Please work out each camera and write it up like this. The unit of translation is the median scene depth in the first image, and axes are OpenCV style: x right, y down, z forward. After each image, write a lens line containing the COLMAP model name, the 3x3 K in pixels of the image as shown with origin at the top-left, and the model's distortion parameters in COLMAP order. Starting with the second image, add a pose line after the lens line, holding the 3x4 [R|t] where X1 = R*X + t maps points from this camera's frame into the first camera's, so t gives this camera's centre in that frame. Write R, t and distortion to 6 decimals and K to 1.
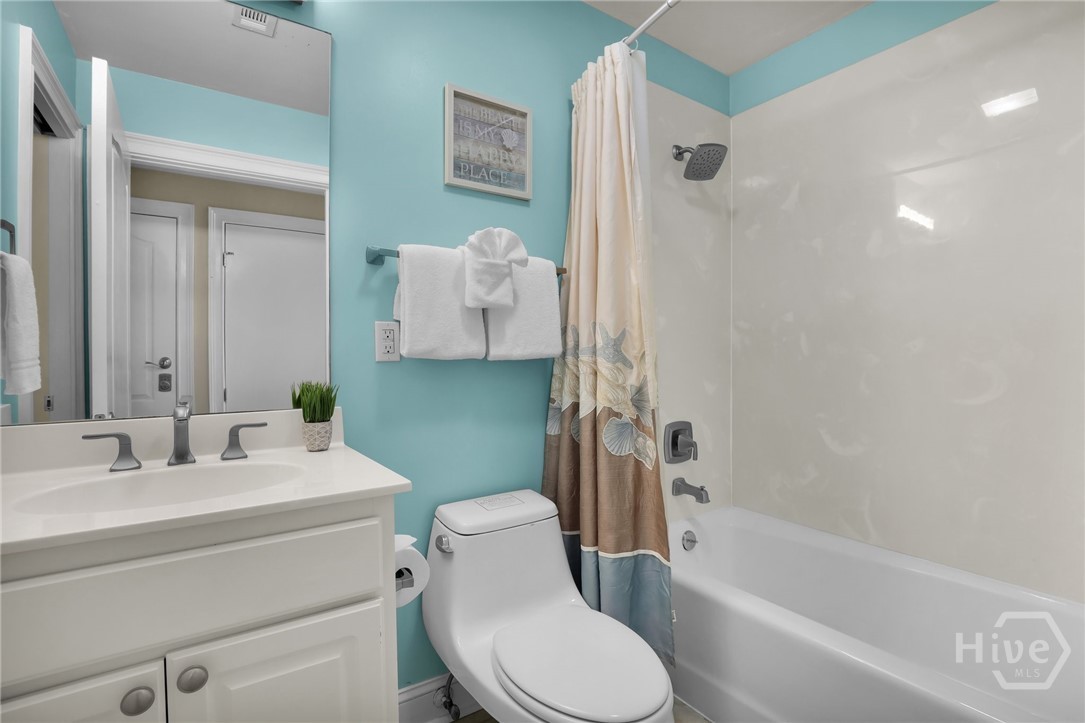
lens RADIAL K [[554.7, 0, 542.4], [0, 554.7, 356.9], [0, 0, 1]] dist [0.003962, -0.000082]
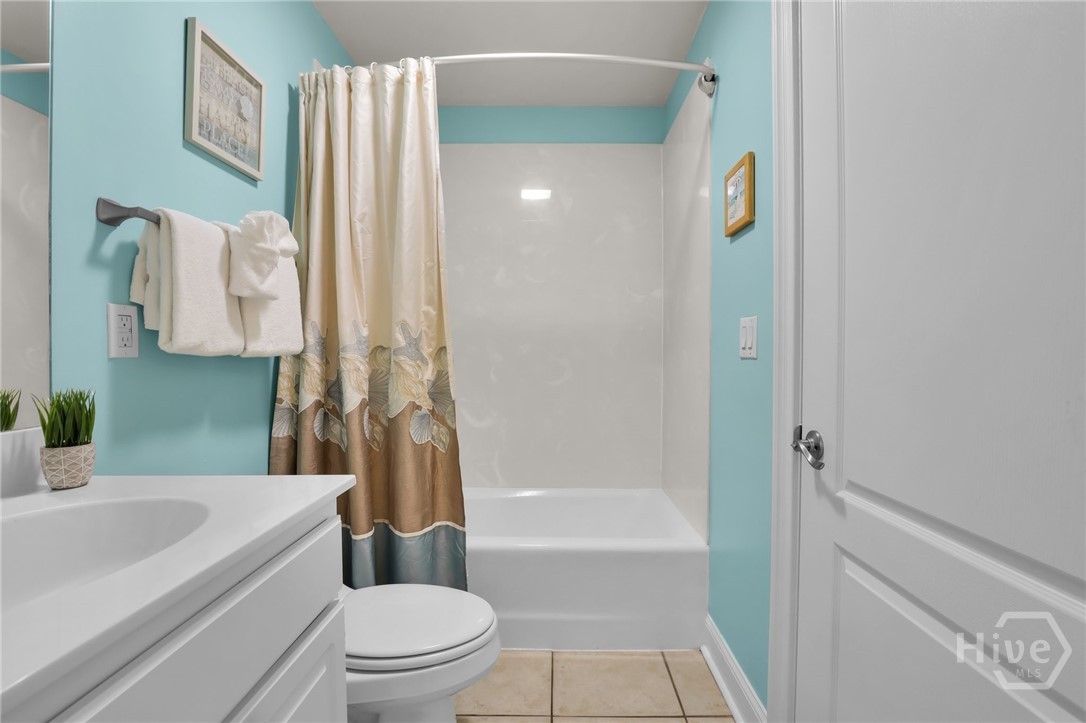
lens RADIAL K [[505.6, 0, 537.3], [0, 505.6, 354.0], [0, 0, 1]] dist [-0.031310, 0.000214]
pose [[0.630364, 0.008417, 0.776254, -0.441805], [-0.010034, 0.999946, -0.002694, -0.001835], [-0.776235, -0.006090, 0.630414, 0.158085]]
